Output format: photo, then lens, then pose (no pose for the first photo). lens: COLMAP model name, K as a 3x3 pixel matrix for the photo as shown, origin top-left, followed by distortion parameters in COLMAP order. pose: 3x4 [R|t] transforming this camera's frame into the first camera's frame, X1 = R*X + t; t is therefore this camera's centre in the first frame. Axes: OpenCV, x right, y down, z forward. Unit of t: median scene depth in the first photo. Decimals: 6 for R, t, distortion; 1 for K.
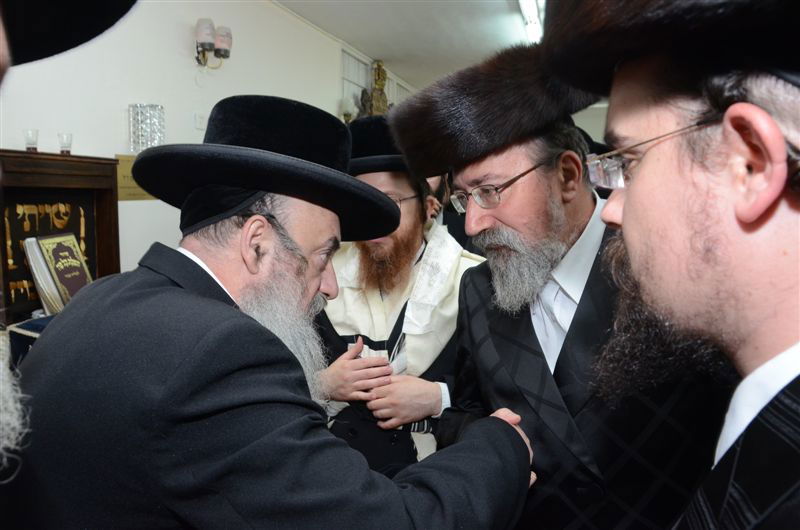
lens RADIAL K [[607.5, 0, 402.5], [0, 607.5, 271.3], [0, 0, 1]] dist [-0.161074, 0.095806]
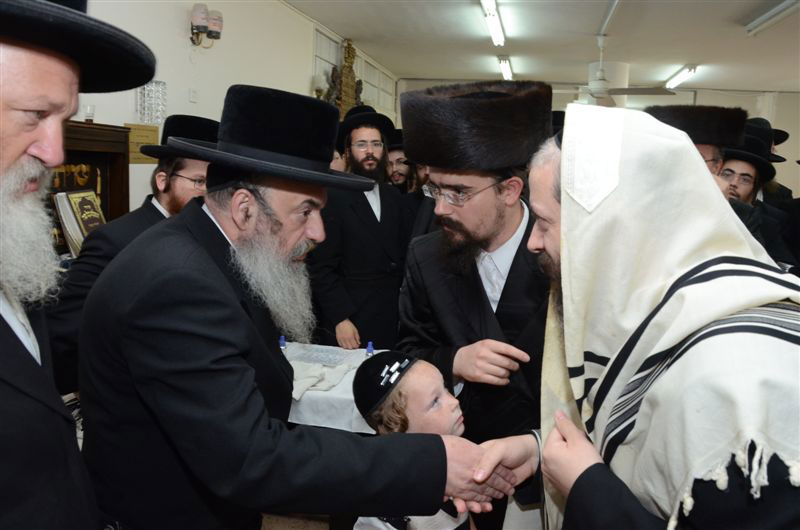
lens RADIAL K [[622.6, 0, 401.1], [0, 622.6, 268.9], [0, 0, 1]] dist [-0.160551, 0.118939]
pose [[0.997525, 0.025498, 0.065522, -0.014418], [-0.027928, 0.998945, 0.036443, 0.024807], [-0.064523, -0.038182, 0.997185, -0.195020]]
